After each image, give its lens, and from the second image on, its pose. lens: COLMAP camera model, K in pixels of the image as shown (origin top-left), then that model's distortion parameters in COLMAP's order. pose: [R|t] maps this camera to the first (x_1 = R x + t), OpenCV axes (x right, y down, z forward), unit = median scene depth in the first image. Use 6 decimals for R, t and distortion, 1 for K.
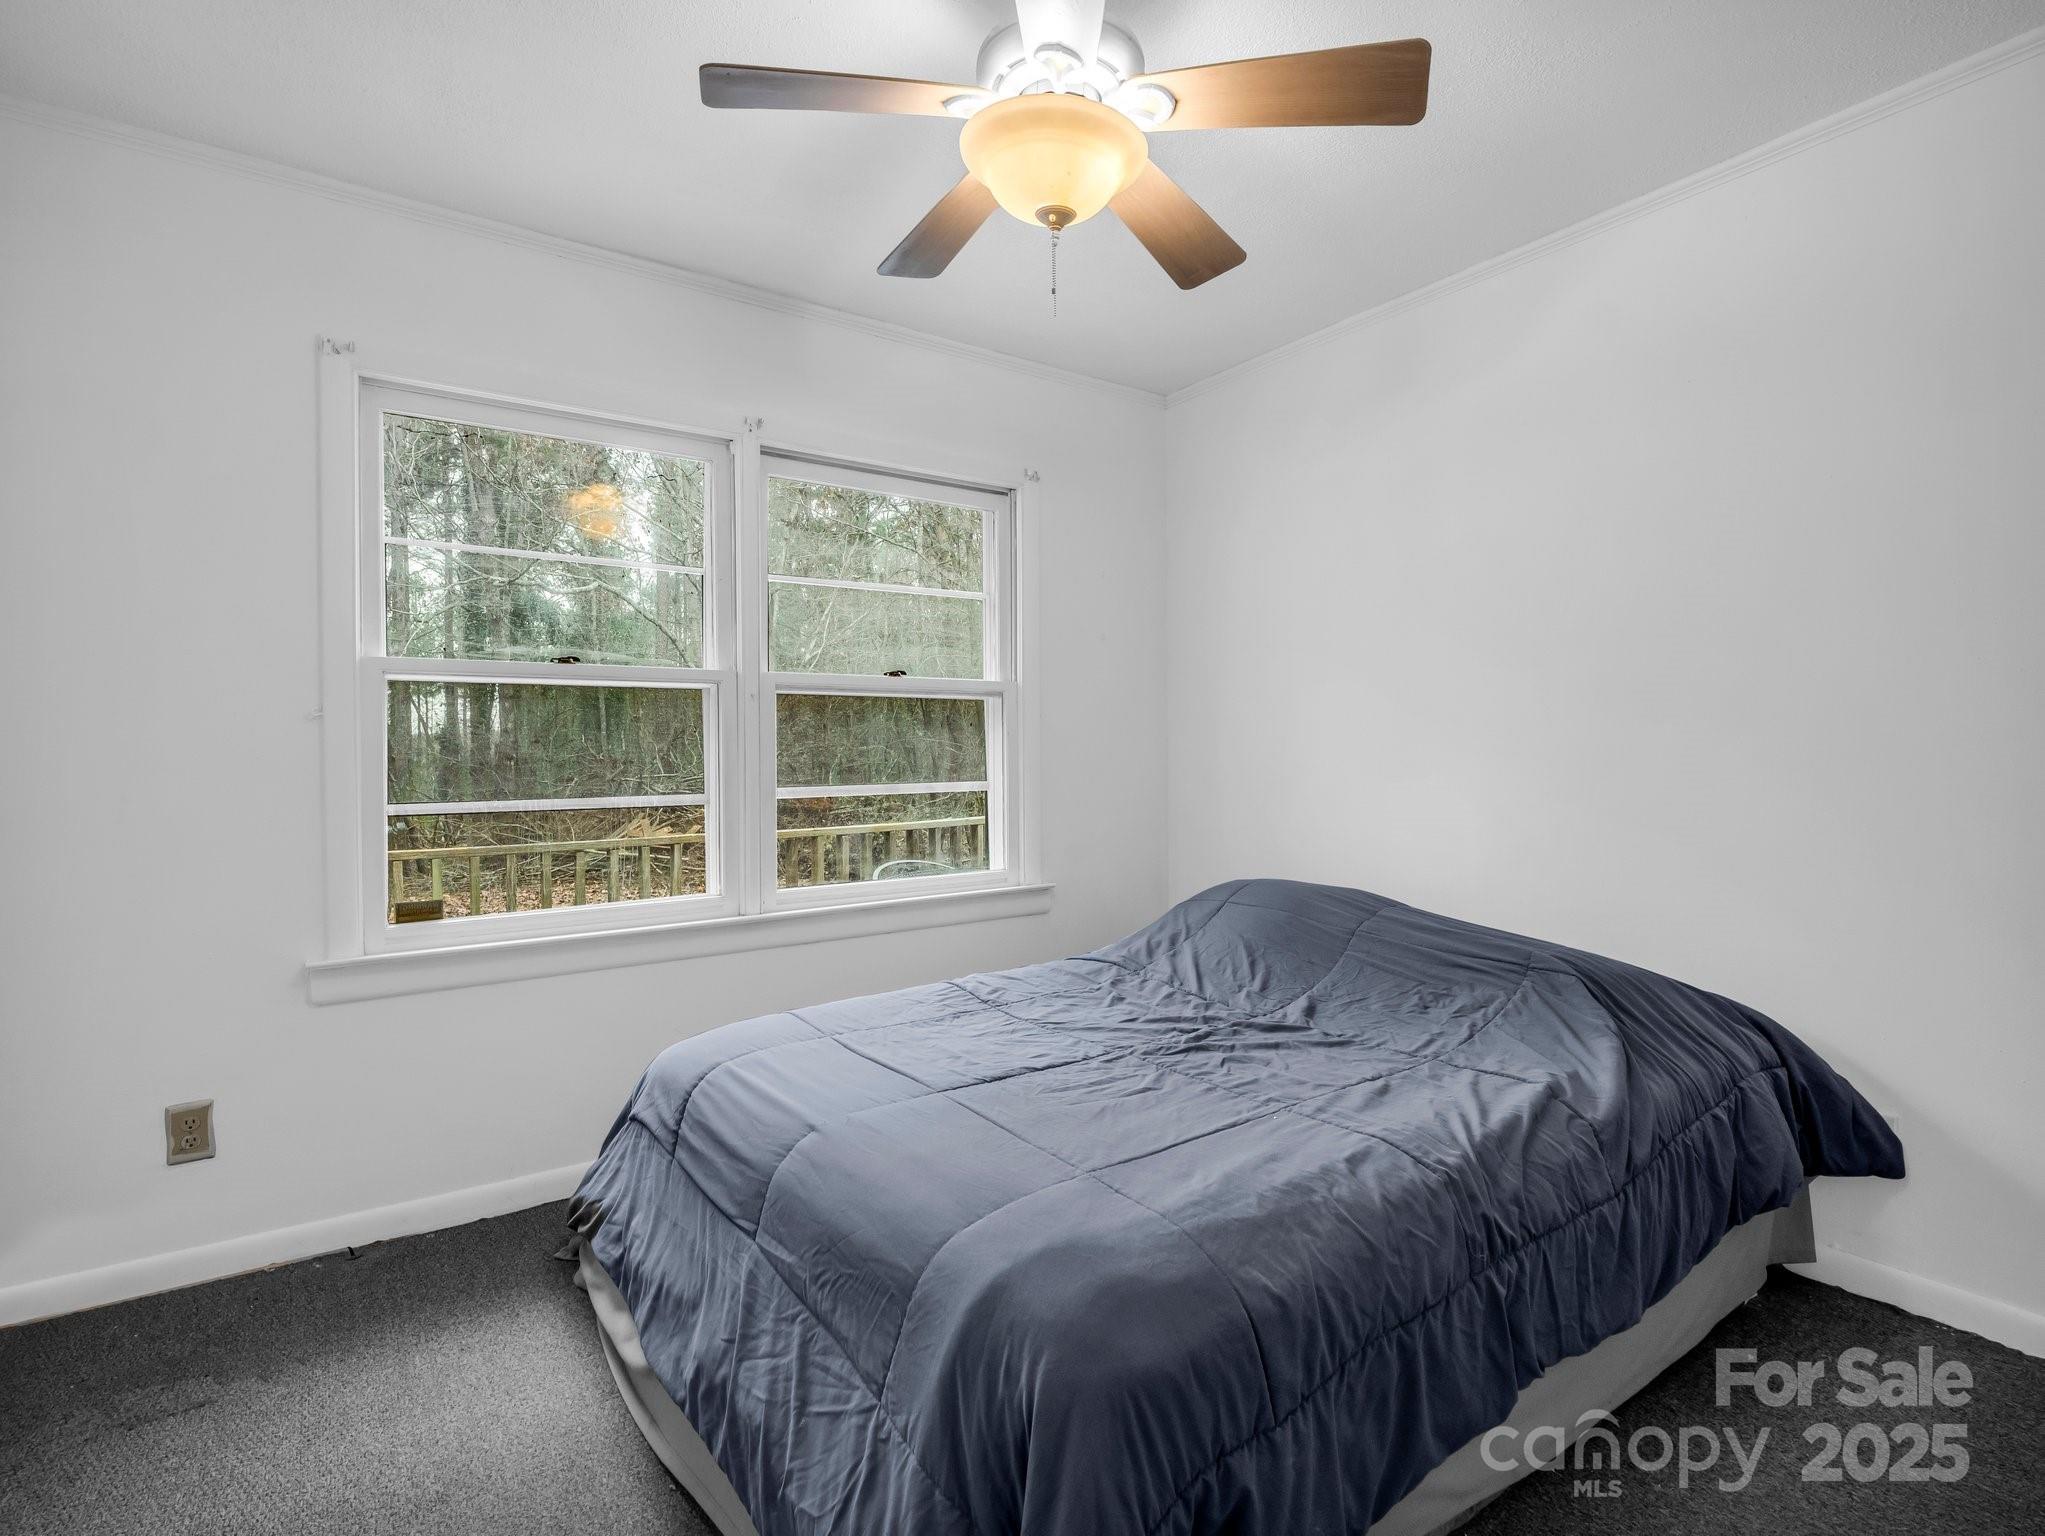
lens RADIAL K [[1000.8, 0, 1022.5], [0, 1000.8, 768.0], [0, 0, 1]] dist [-0.016669, 0.000056]
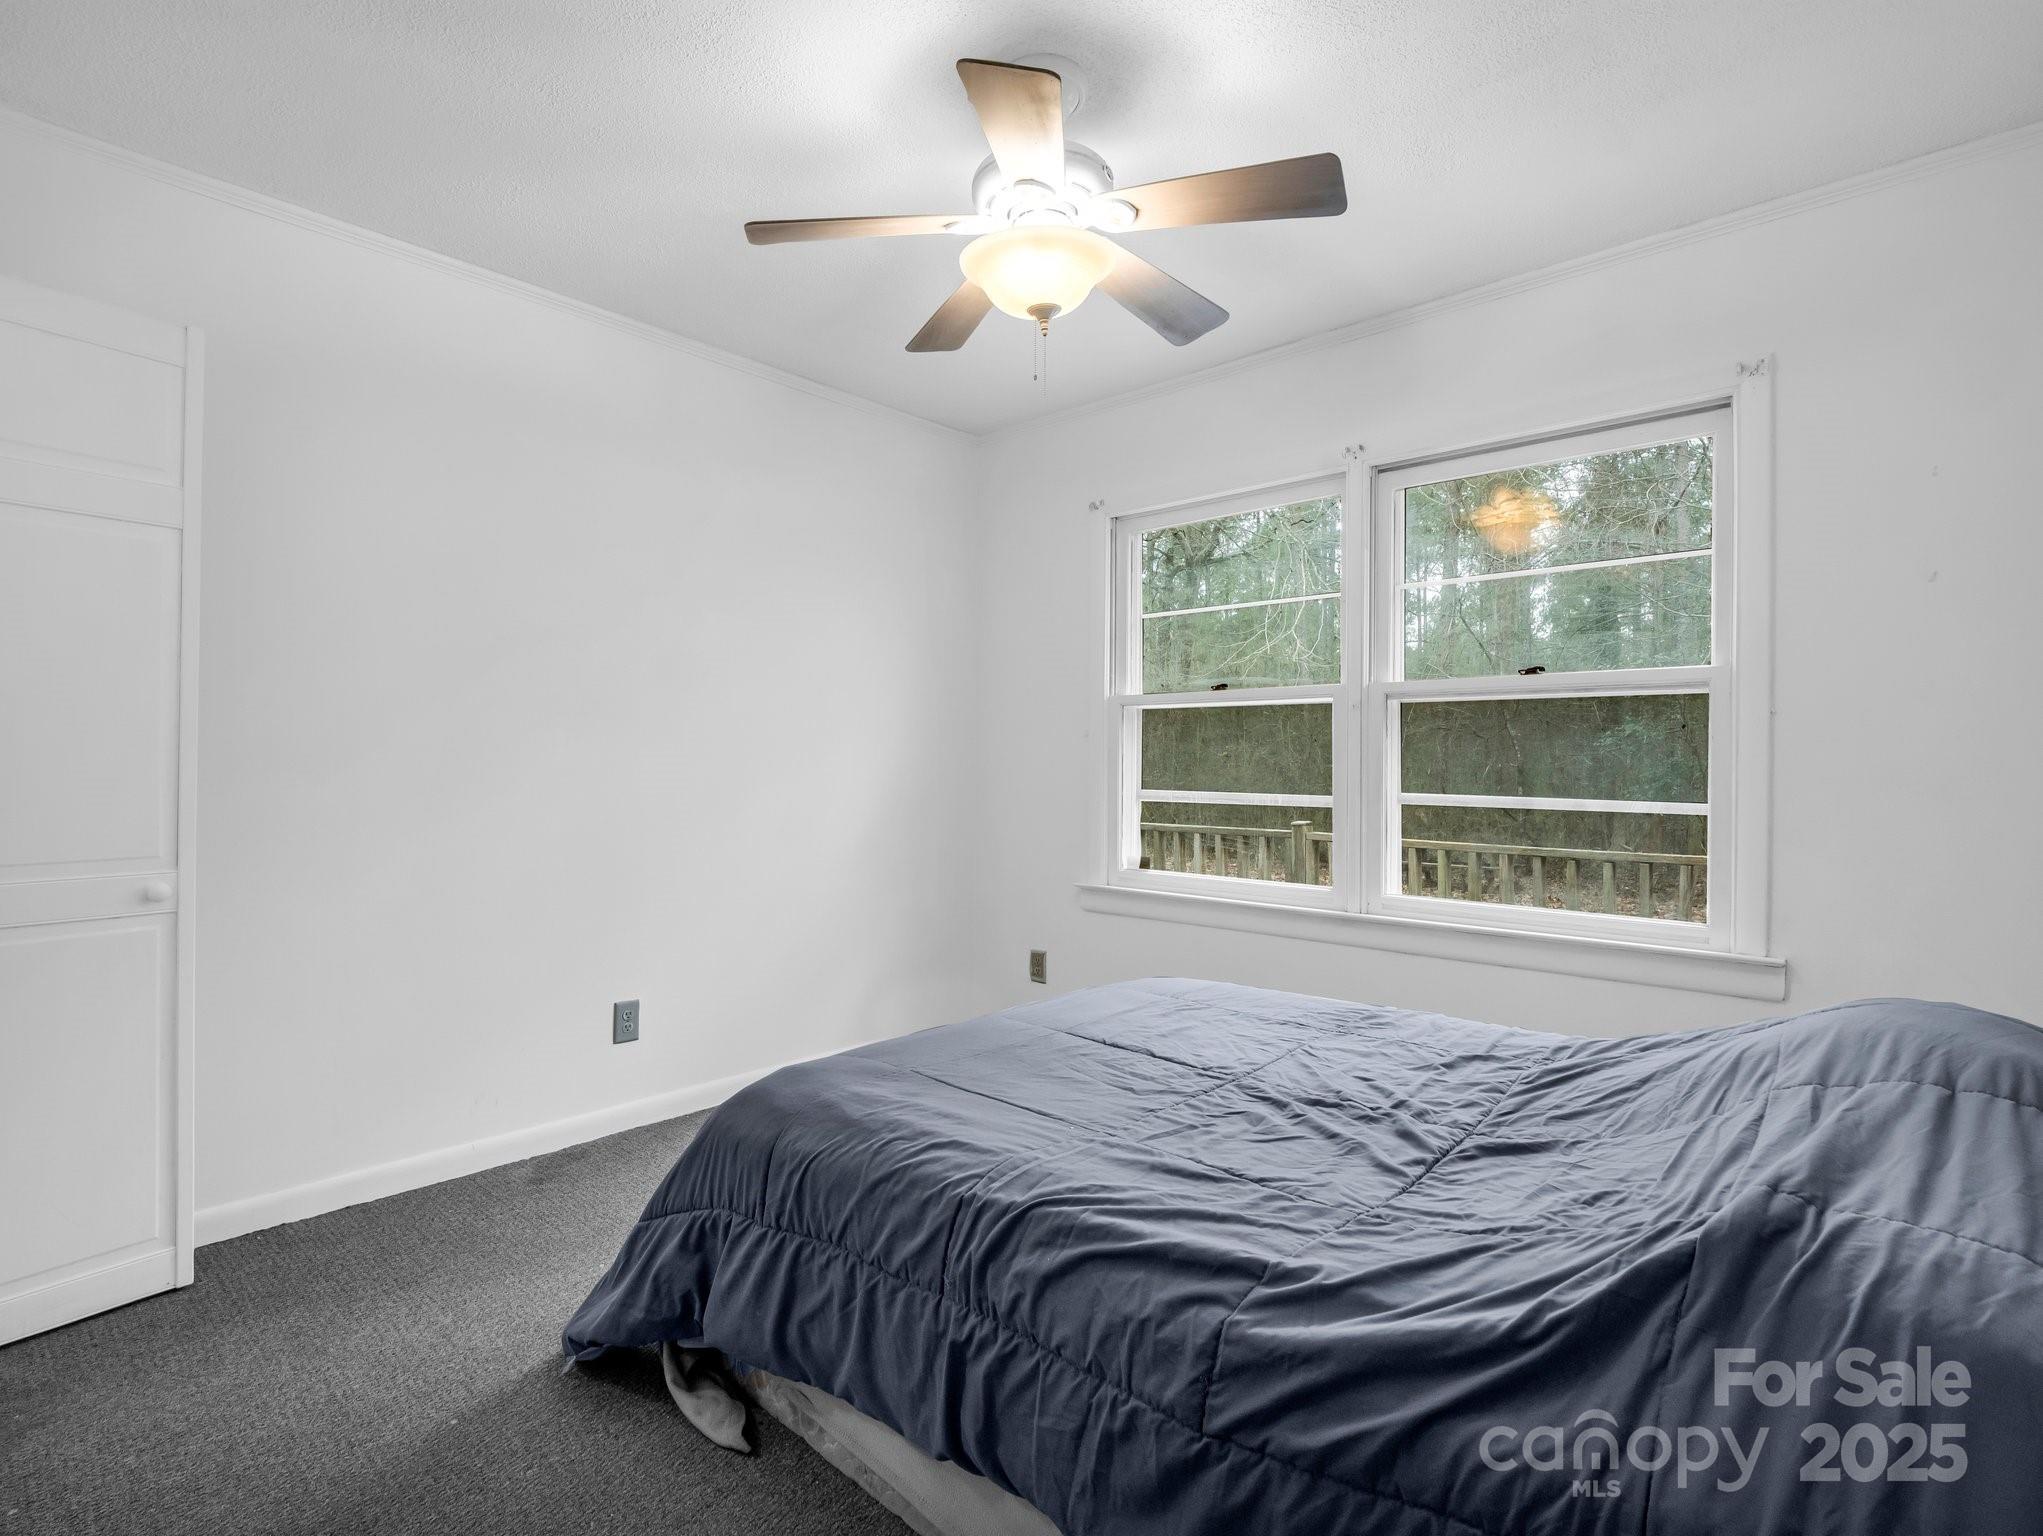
lens RADIAL K [[1024.9, 0, 1021.5], [0, 1024.9, 768.0], [0, 0, 1]] dist [-0.015488, -0.000474]
pose [[0.203088, 0.017946, -0.978996, 0.696153], [-0.024138, 0.999620, 0.013316, -0.012170], [0.978863, 0.020927, 0.203444, 0.413877]]
